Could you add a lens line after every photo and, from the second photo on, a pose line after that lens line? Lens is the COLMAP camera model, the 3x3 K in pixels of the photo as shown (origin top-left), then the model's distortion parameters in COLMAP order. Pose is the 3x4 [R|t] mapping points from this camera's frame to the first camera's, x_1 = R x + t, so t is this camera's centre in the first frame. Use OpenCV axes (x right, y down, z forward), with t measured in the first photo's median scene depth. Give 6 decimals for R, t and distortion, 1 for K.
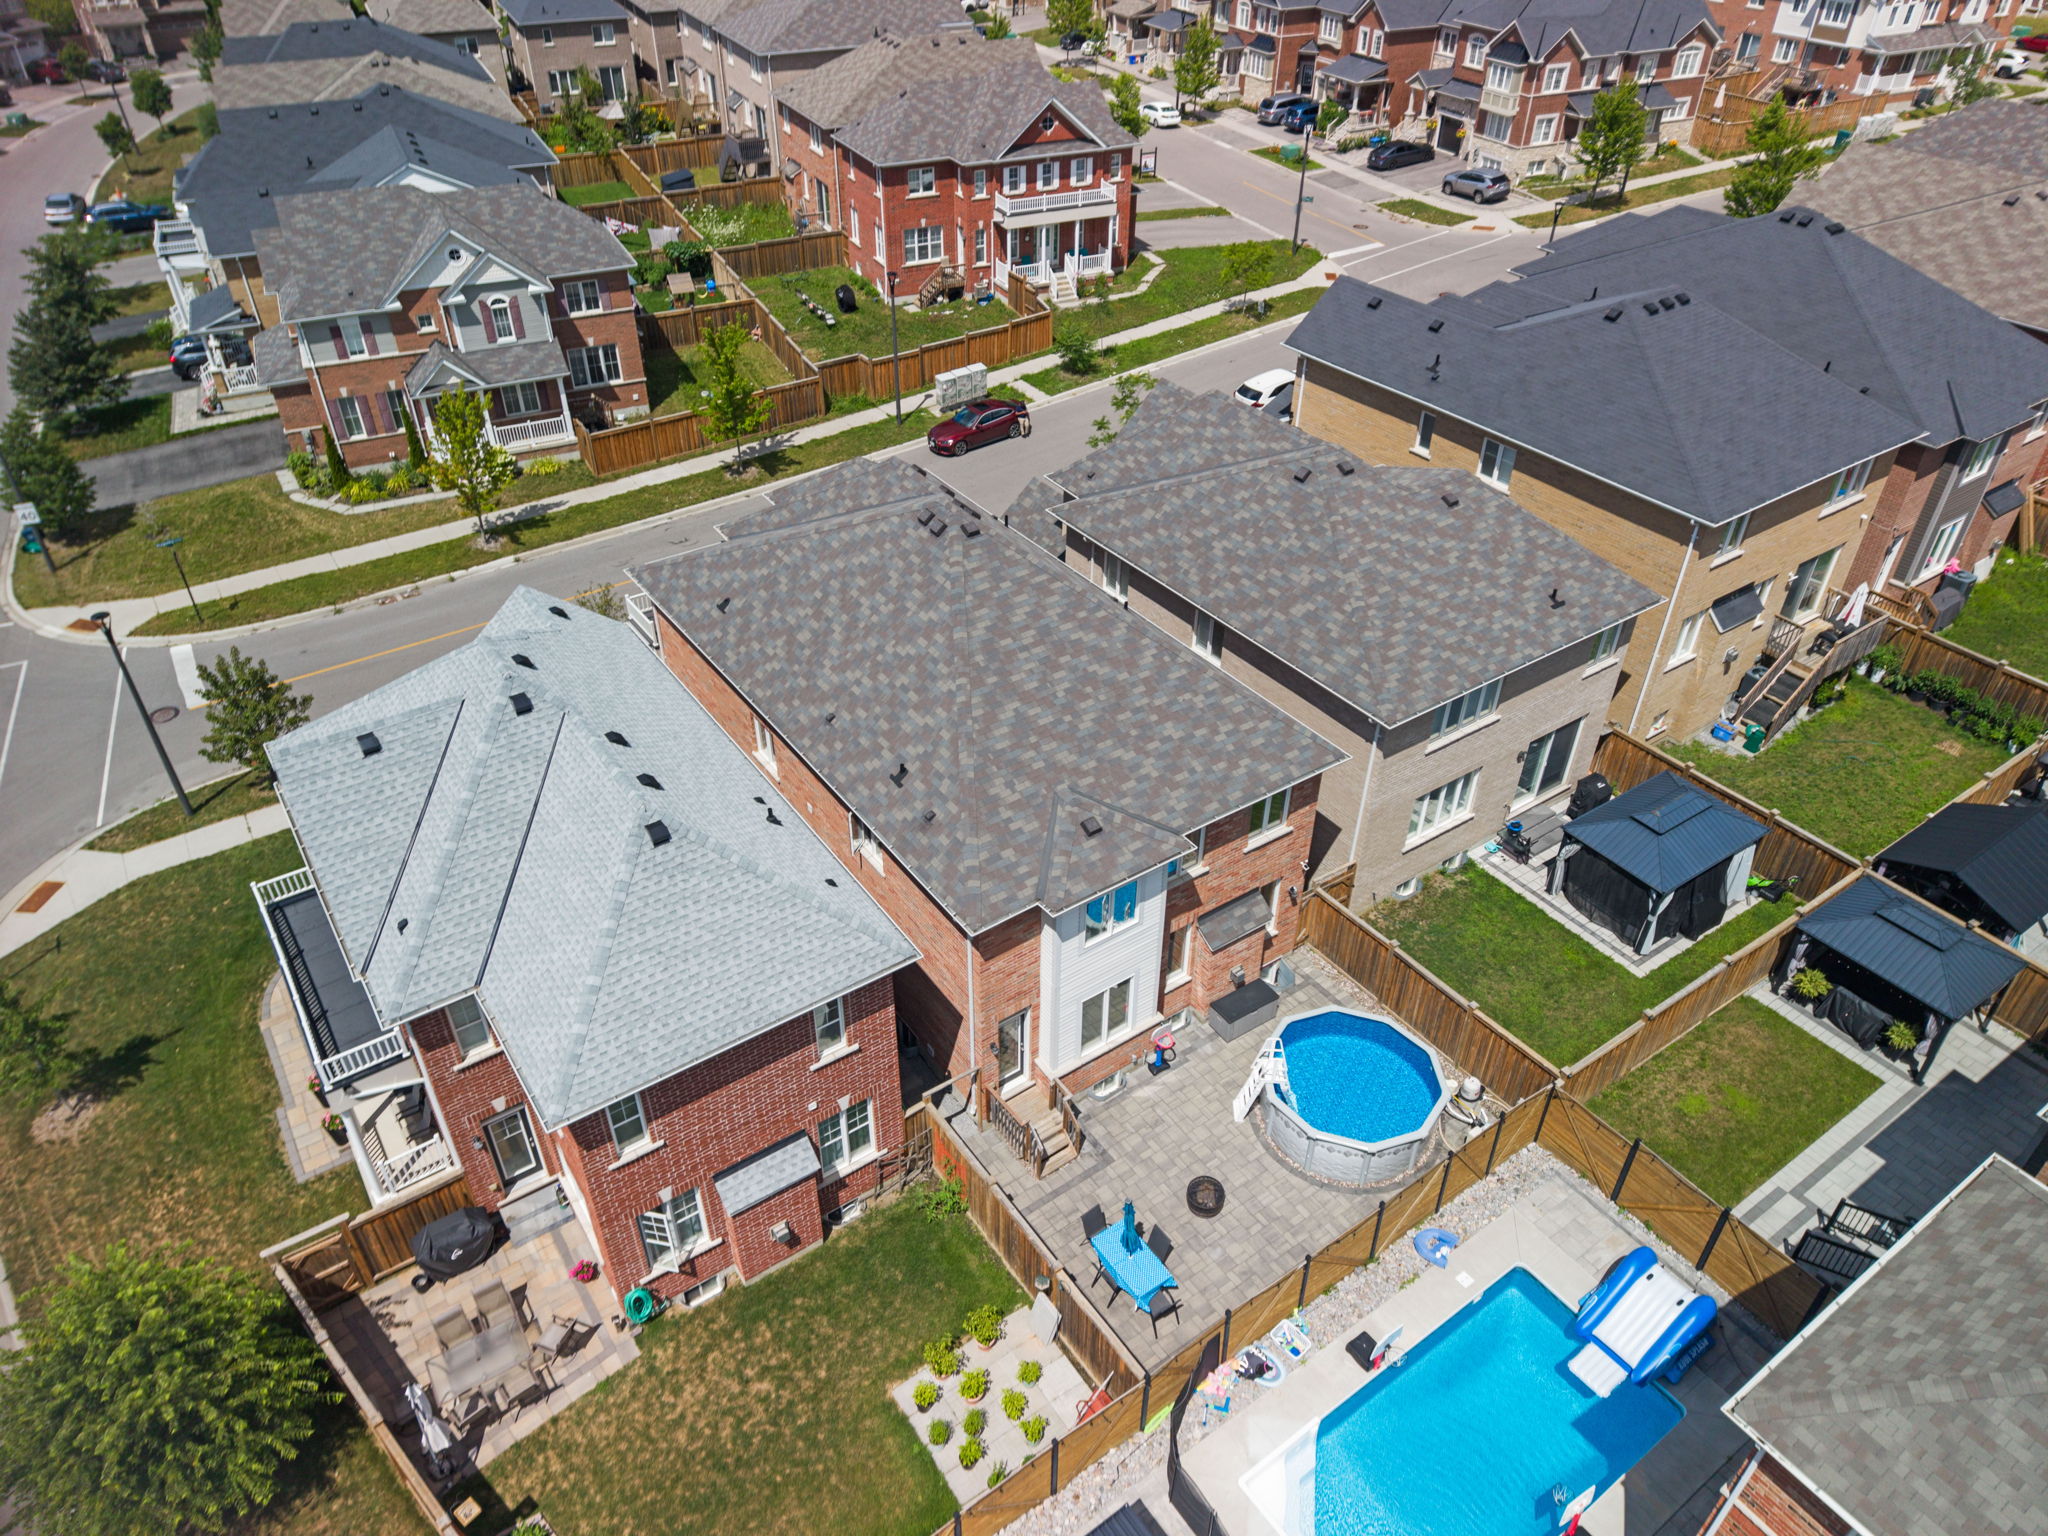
lens RADIAL K [[1366.1, 0, 1032.6], [0, 1366.1, 765.8], [0, 0, 1]] dist [0.011940, -0.019223]
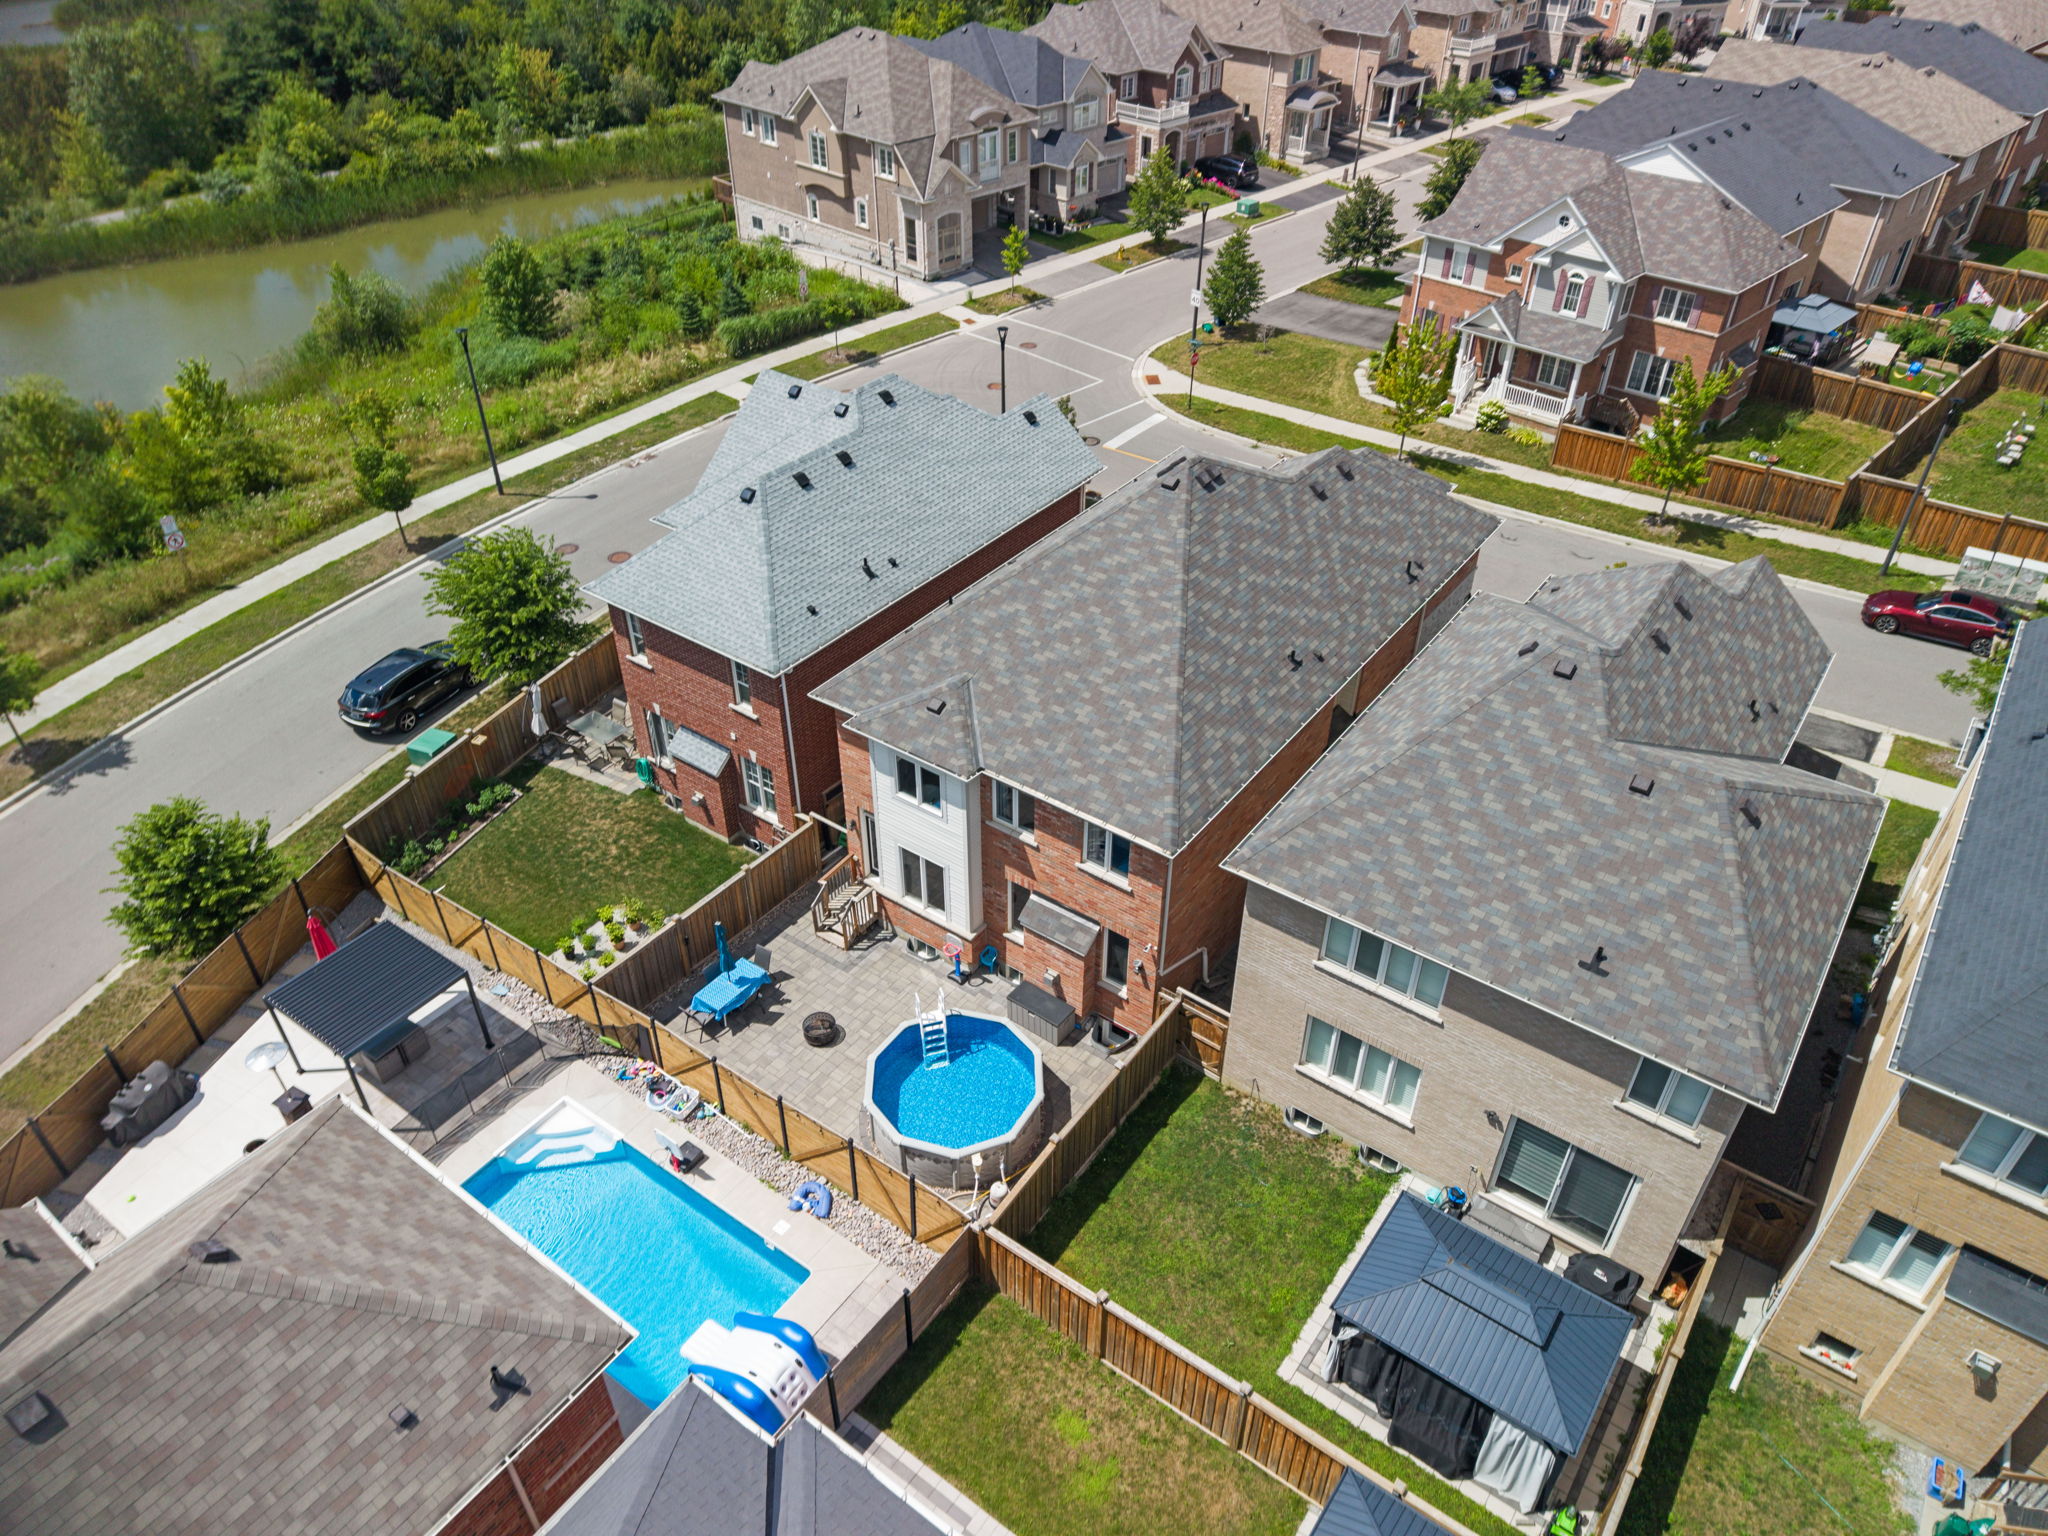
lens RADIAL K [[1366.1, 0, 1018.9], [0, 1366.1, 772.6], [0, 0, 1]] dist [0.011940, -0.019223]
pose [[0.322684, 0.568423, -0.756815, 0.405847], [-0.564357, 0.757453, 0.328277, -0.136444], [0.759853, 0.321184, 0.565212, 0.189149]]
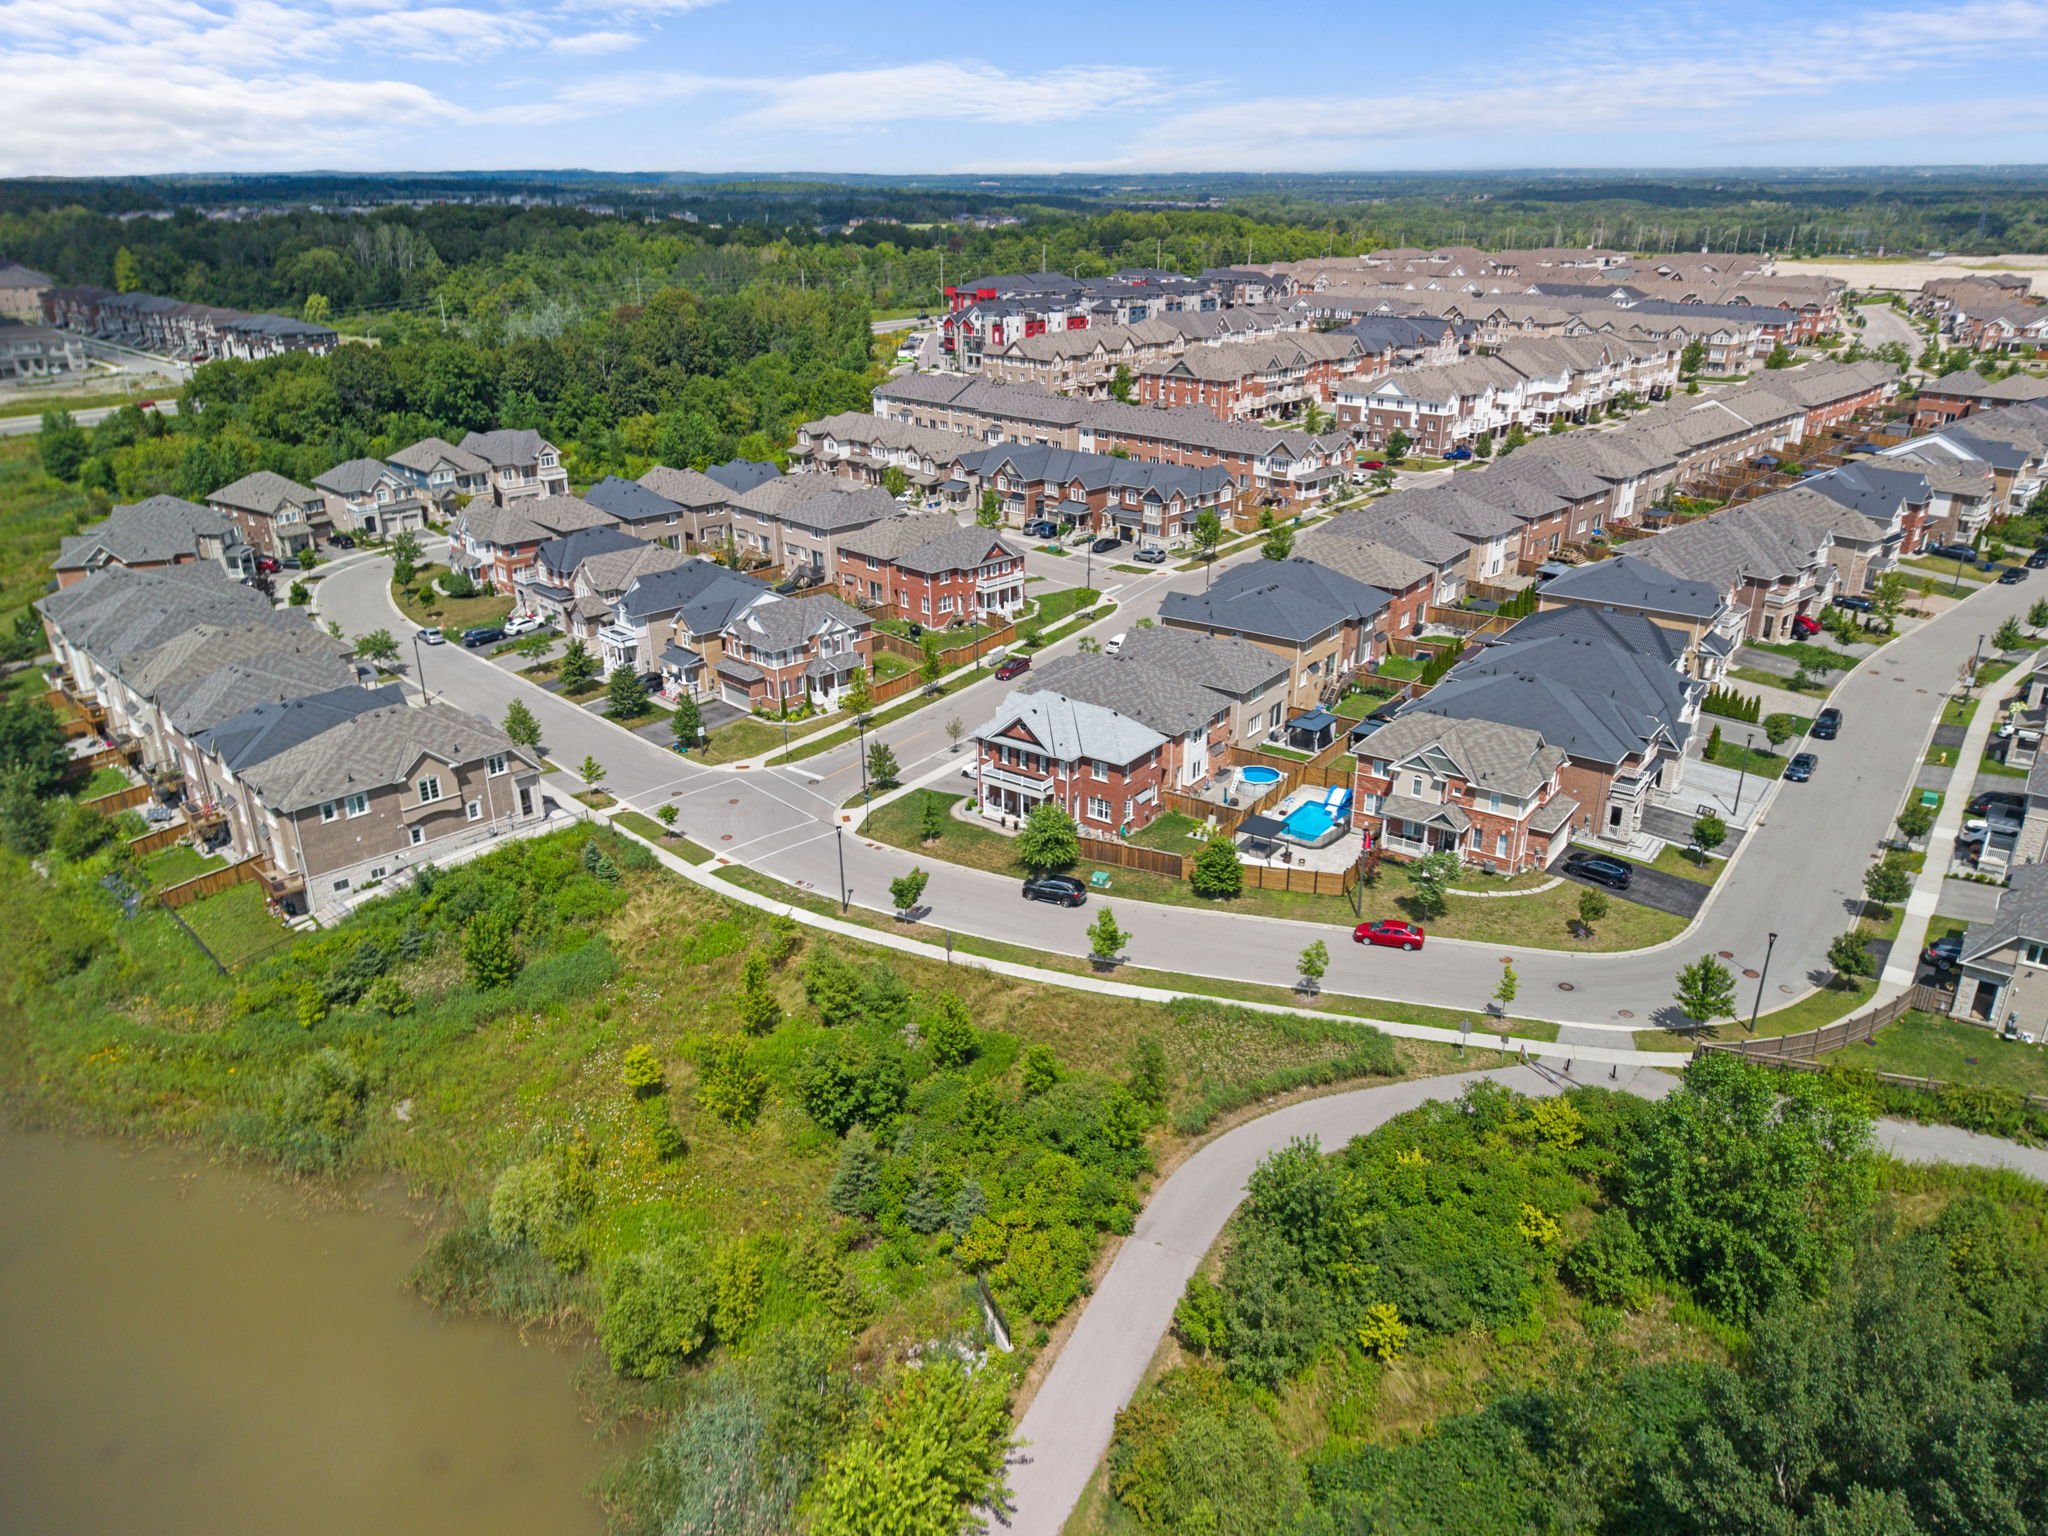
lens RADIAL K [[1366.1, 0, 1017.9], [0, 1366.1, 774.1], [0, 0, 1]] dist [0.011940, -0.019223]
pose [[0.948289, -0.136879, 0.286378, -0.717330], [0.202565, 0.955597, -0.214014, 0.429936], [-0.244367, 0.260957, 0.933909, -1.158142]]
